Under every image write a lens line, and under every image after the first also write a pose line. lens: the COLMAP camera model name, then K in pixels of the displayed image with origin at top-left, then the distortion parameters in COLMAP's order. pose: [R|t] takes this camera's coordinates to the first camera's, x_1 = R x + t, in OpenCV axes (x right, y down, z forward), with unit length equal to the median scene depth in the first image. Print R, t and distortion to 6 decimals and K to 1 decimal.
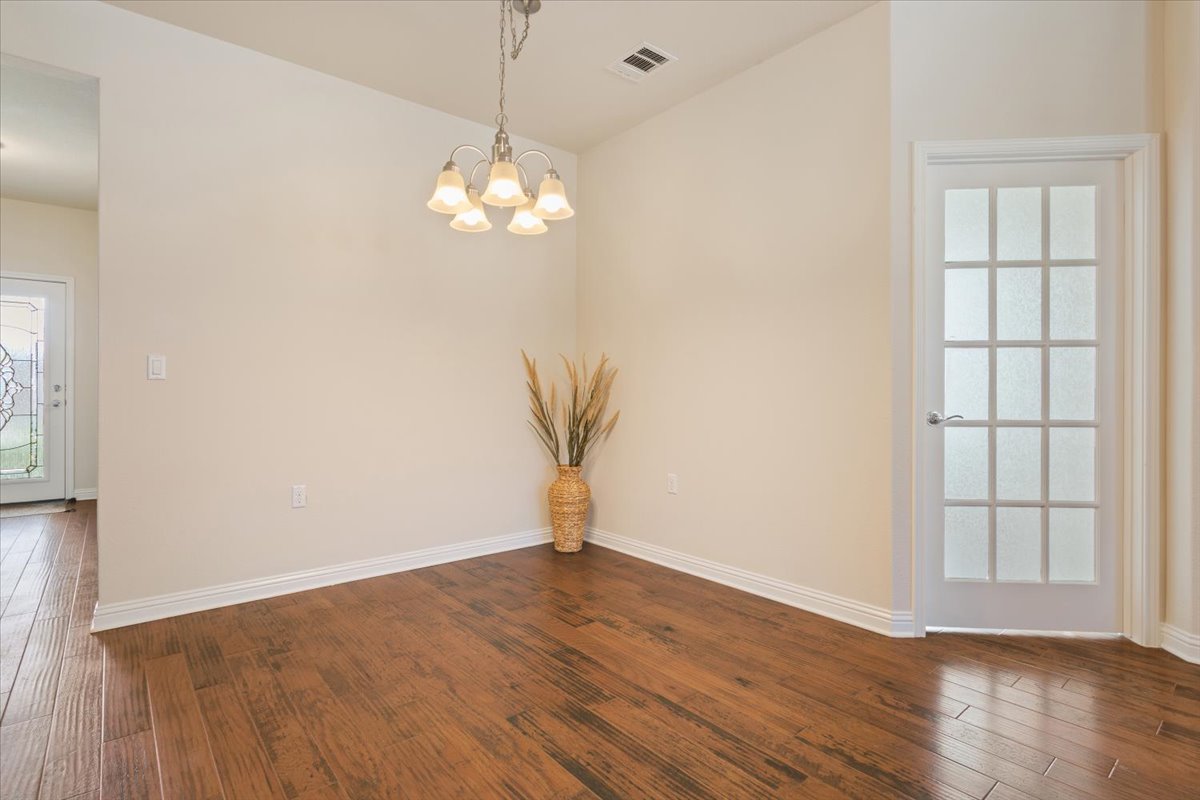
lens RADIAL K [[598.0, 0, 590.2], [0, 598.0, 401.4], [0, 0, 1]] dist [-0.014843, 0.003040]
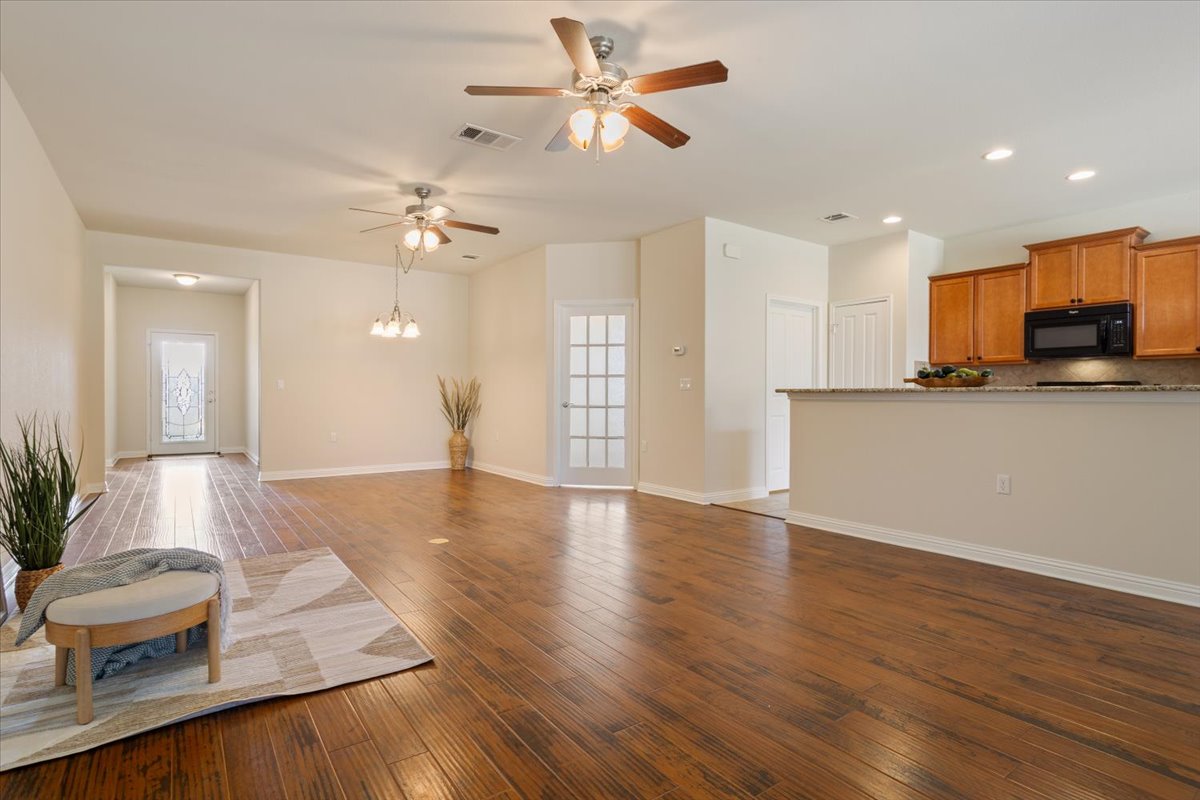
lens RADIAL K [[598.0, 0, 597.0], [0, 598.0, 396.5], [0, 0, 1]] dist [-0.014843, 0.003040]
pose [[0.997721, -0.001681, -0.067452, 0.901626], [0.001256, 0.999979, -0.006349, 0.009788], [0.067461, 0.006250, 0.997702, -1.621628]]
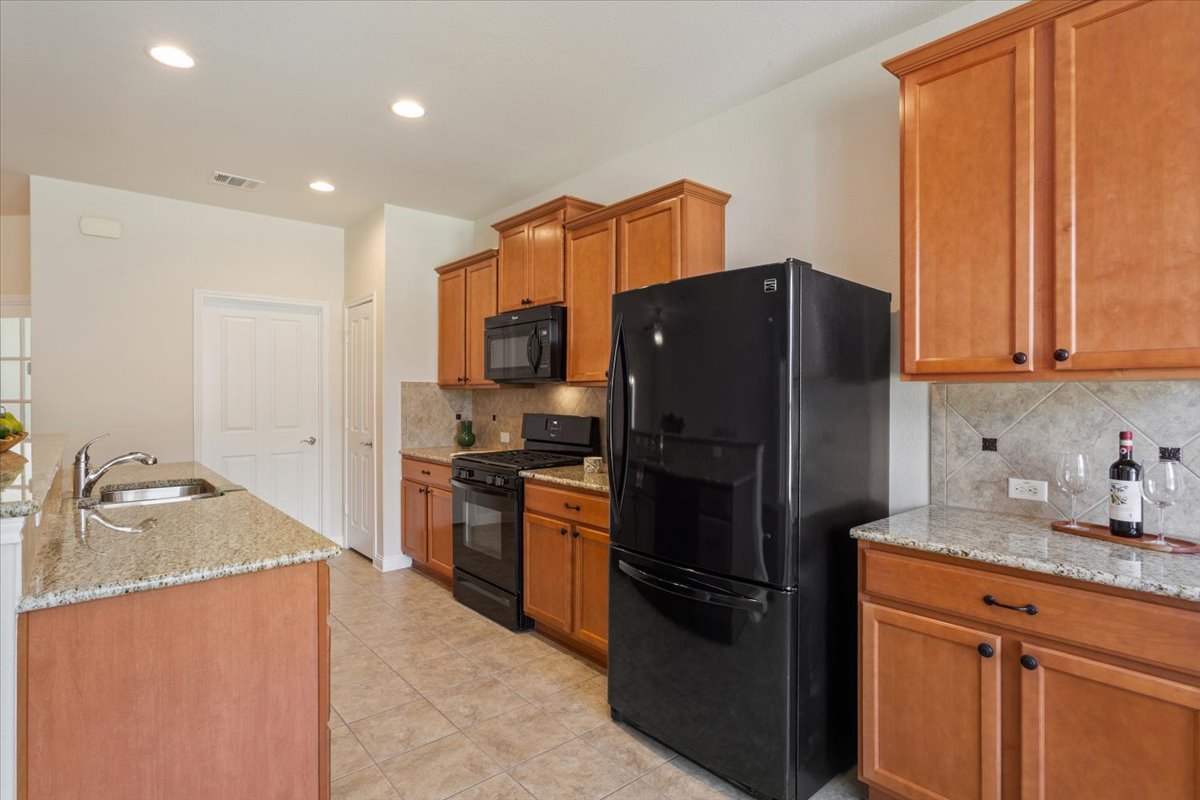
lens RADIAL K [[598.0, 0, 598.8], [0, 598.0, 396.3], [0, 0, 1]] dist [-0.014843, 0.003040]
pose [[0.999693, -0.003594, 0.024504, 2.561693], [0.003855, 0.999936, -0.010605, -0.084553], [-0.024464, 0.010696, 0.999643, -0.927346]]
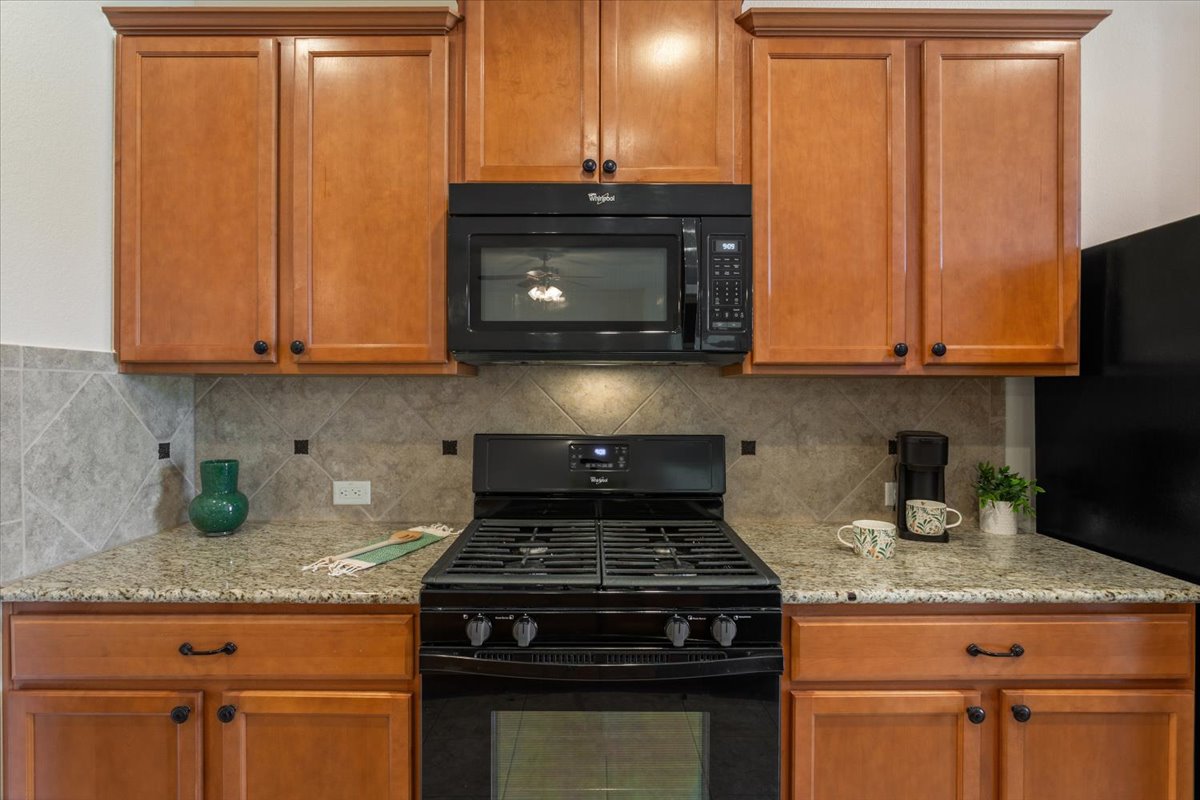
lens RADIAL K [[590.2, 0, 594.9], [0, 590.2, 392.2], [0, 0, 1]] dist [0.002338, 0.000608]
pose [[0.631493, -0.009337, 0.775325, 1.948392], [0.010914, 0.999935, 0.003153, -0.105826], [-0.775305, 0.006470, 0.631554, 0.159861]]
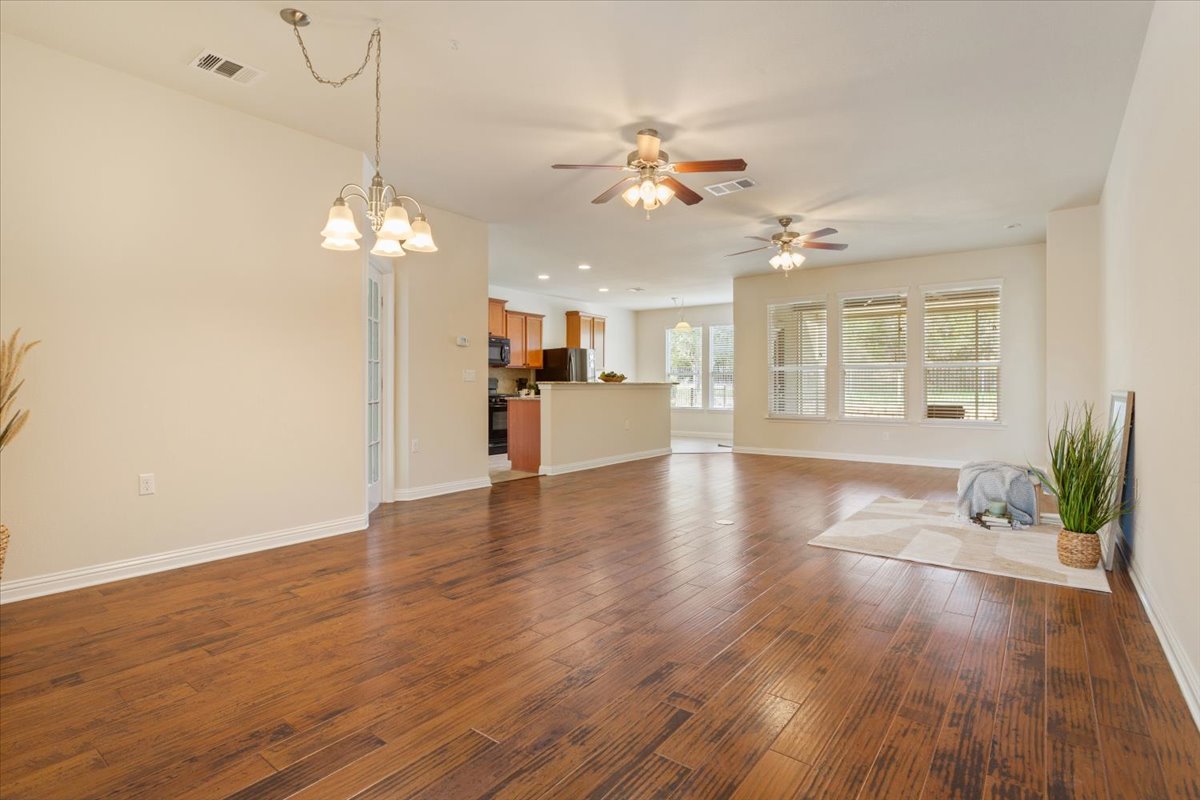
lens RADIAL K [[598.0, 0, 593.8], [0, 598.0, 389.9], [0, 0, 1]] dist [-0.014843, 0.003040]
pose [[-0.236839, -0.011460, 0.971481, -1.356933], [0.005980, 0.999894, 0.013253, -0.022527], [-0.971531, 0.008948, -0.236745, 0.795296]]
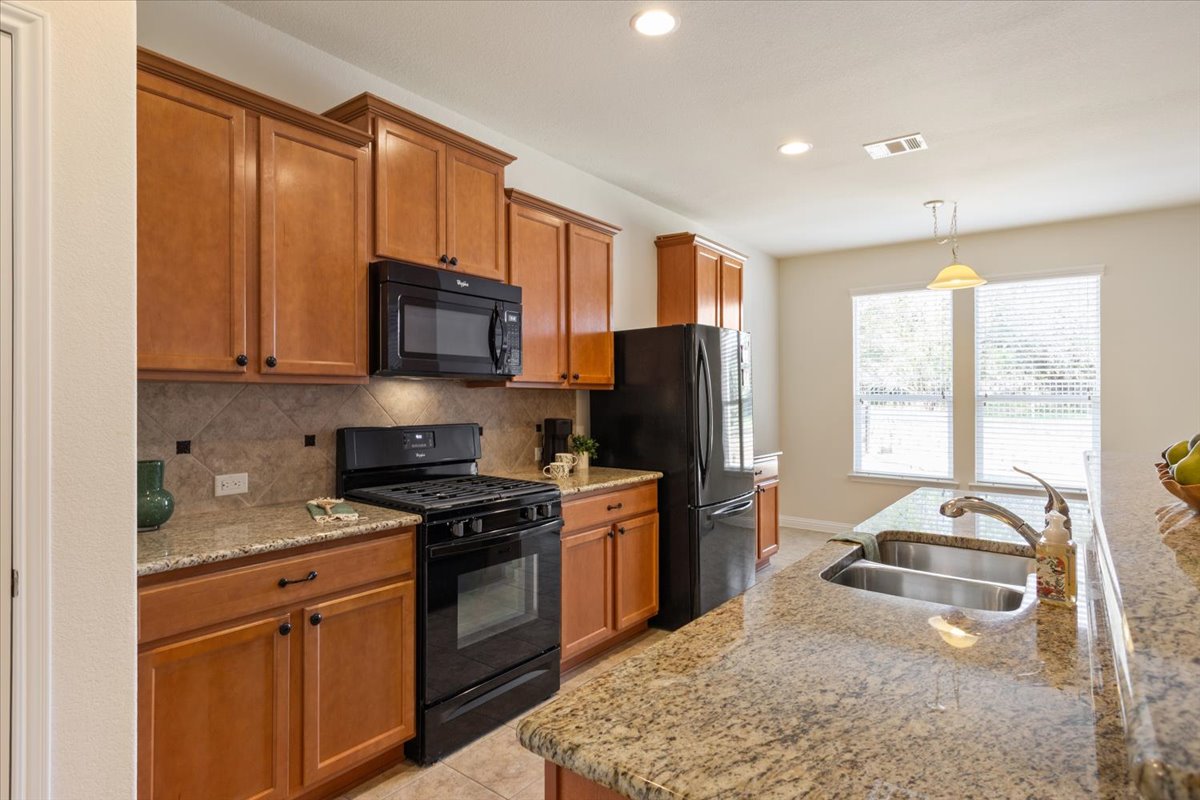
lens RADIAL K [[647.5, 0, 569.4], [0, 647.5, 394.6], [0, 0, 1]] dist [-0.003899, -0.000363]
pose [[-0.218685, -0.000988, 0.975795, 1.319352], [0.007561, 0.999968, 0.002707, -0.109446], [-0.975766, 0.007970, -0.218671, 0.582198]]
